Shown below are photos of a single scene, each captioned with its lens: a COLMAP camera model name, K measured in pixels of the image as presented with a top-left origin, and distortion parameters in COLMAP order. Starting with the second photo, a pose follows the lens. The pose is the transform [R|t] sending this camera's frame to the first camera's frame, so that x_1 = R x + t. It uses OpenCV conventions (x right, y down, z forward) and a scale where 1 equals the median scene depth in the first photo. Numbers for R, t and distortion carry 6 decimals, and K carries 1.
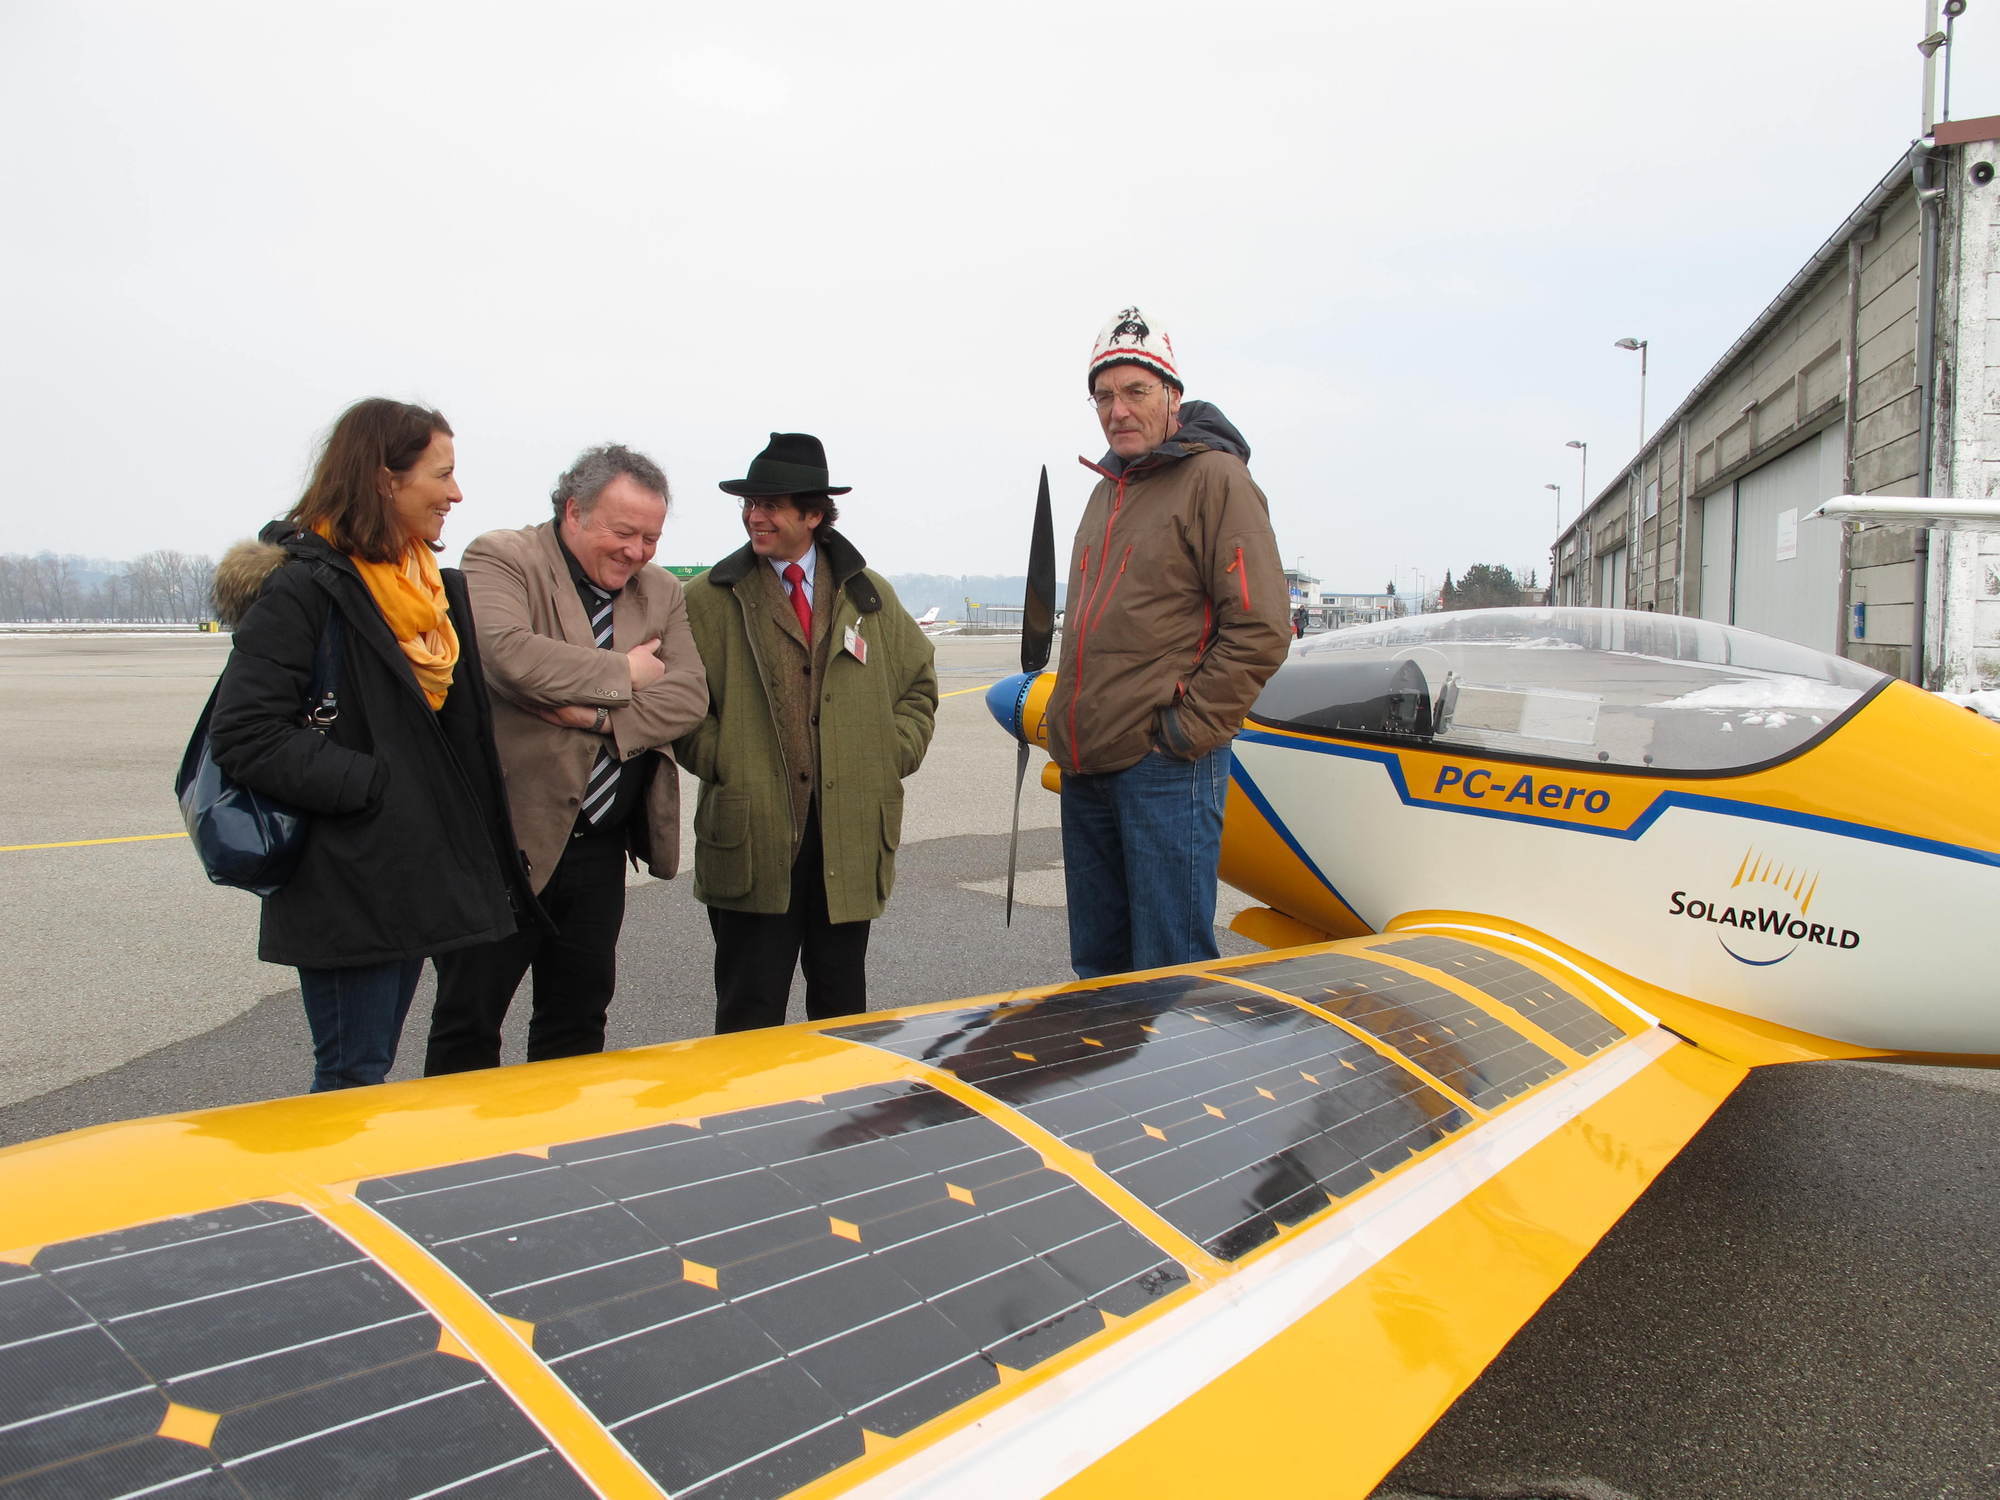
lens RADIAL K [[1663.6, 0, 1004.0], [0, 1663.6, 742.5], [0, 0, 1]] dist [-0.145906, 0.102451]
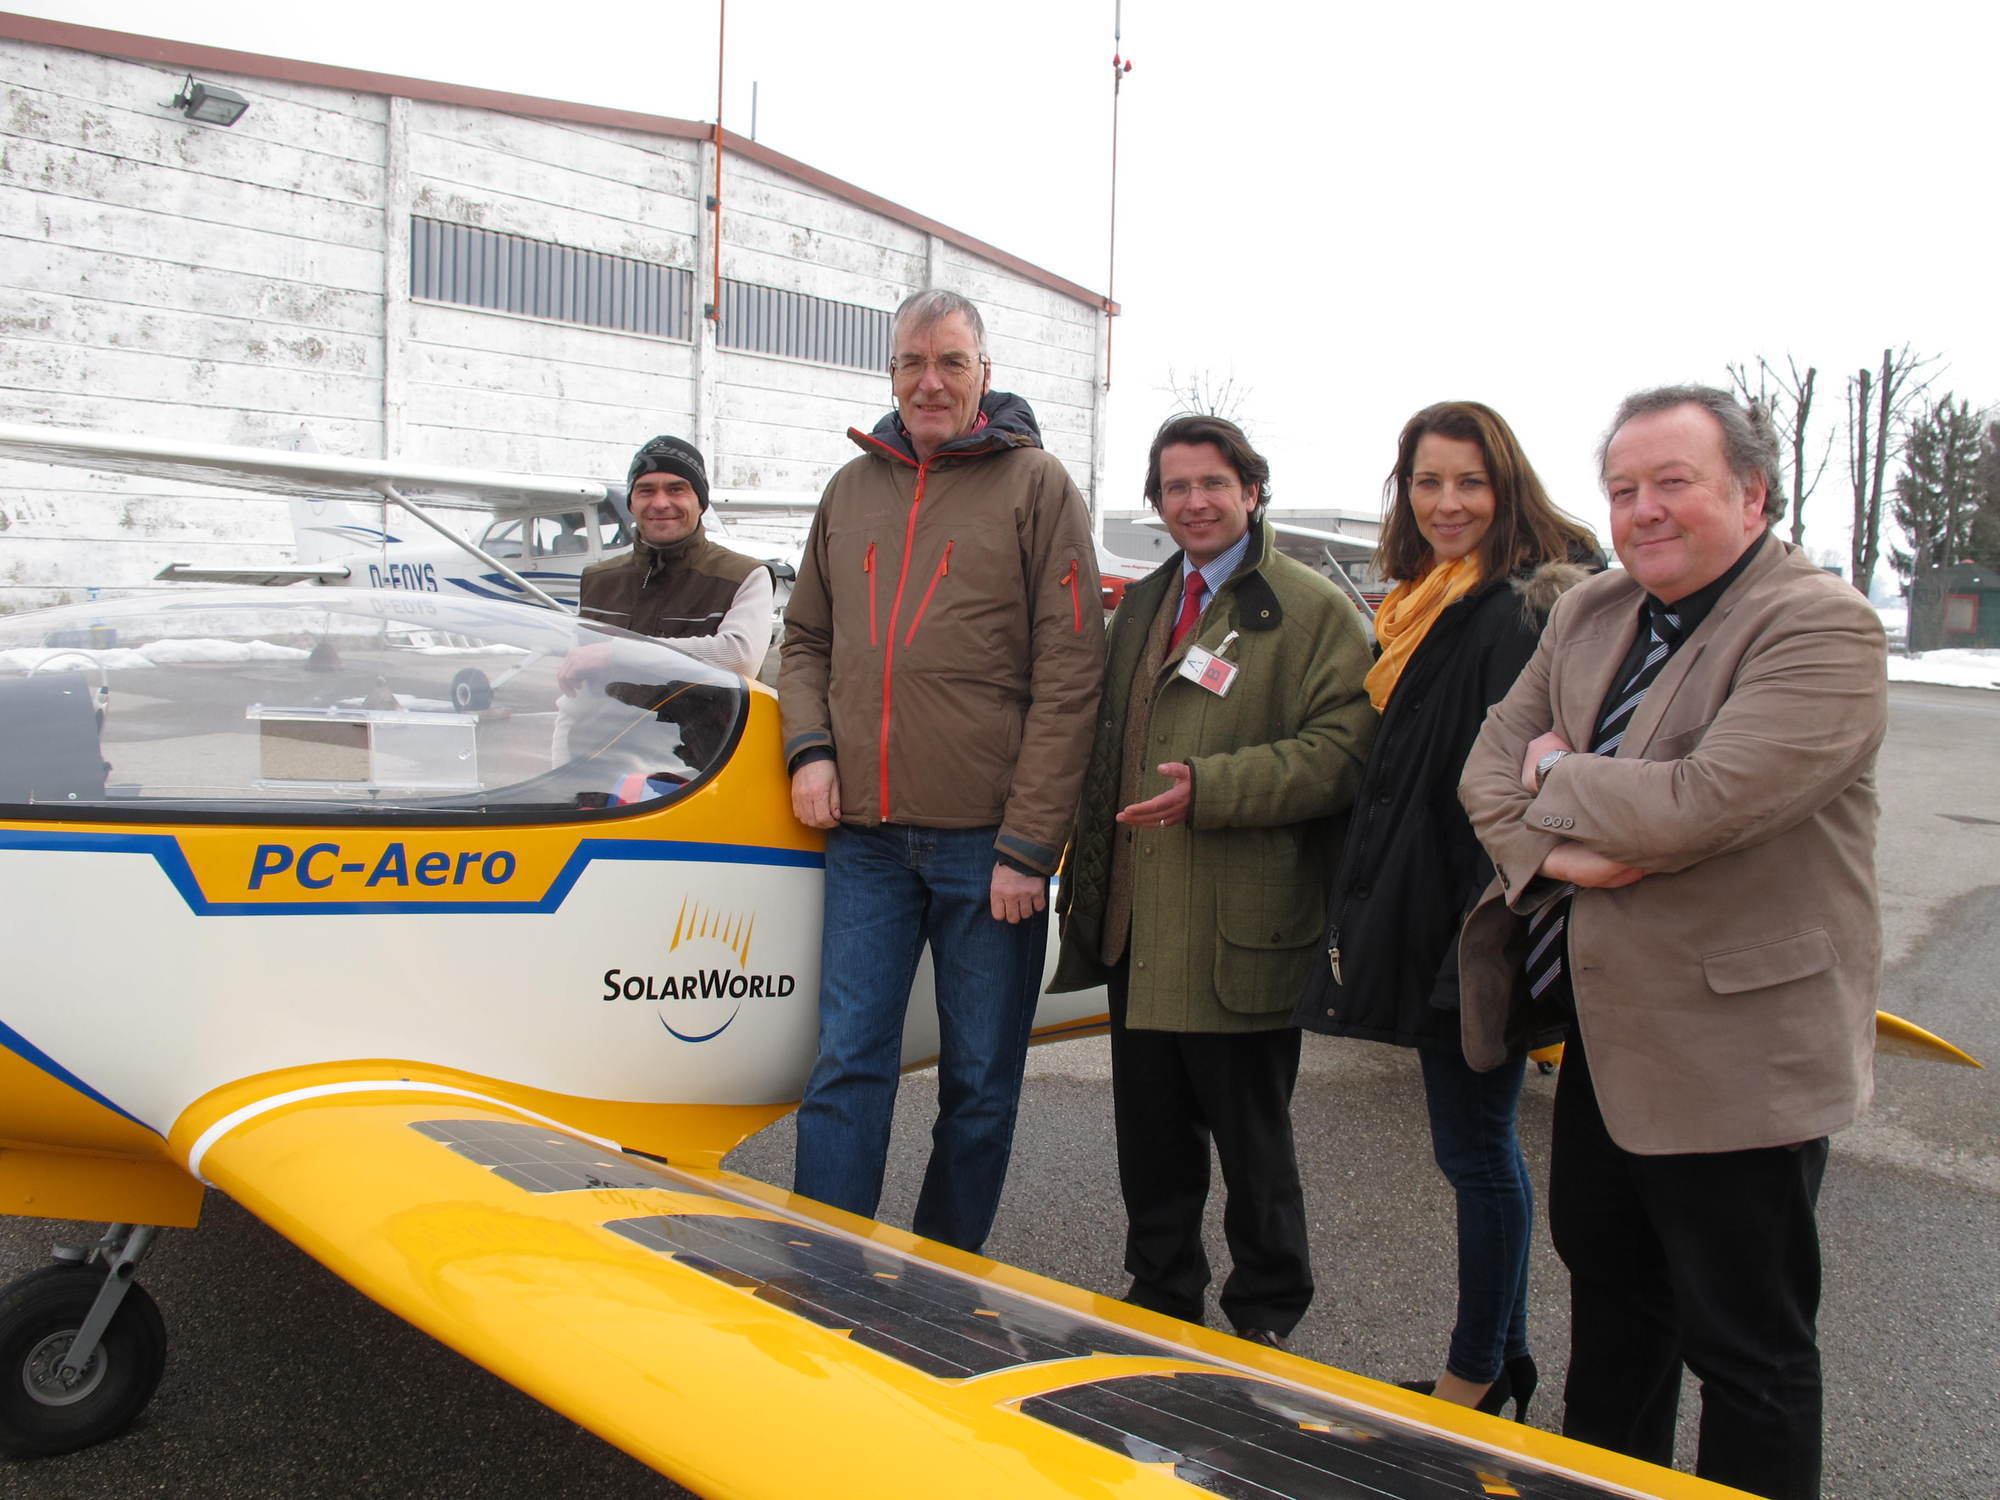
lens RADIAL K [[1664.3, 0, 1016.0], [0, 1664.3, 754.7], [0, 0, 1]] dist [-0.147790, 0.104137]
pose [[0.364113, -0.097934, 0.926192, -0.159473], [0.049657, 0.995083, 0.085696, -0.047505], [-0.930030, 0.014789, 0.367185, 0.405145]]
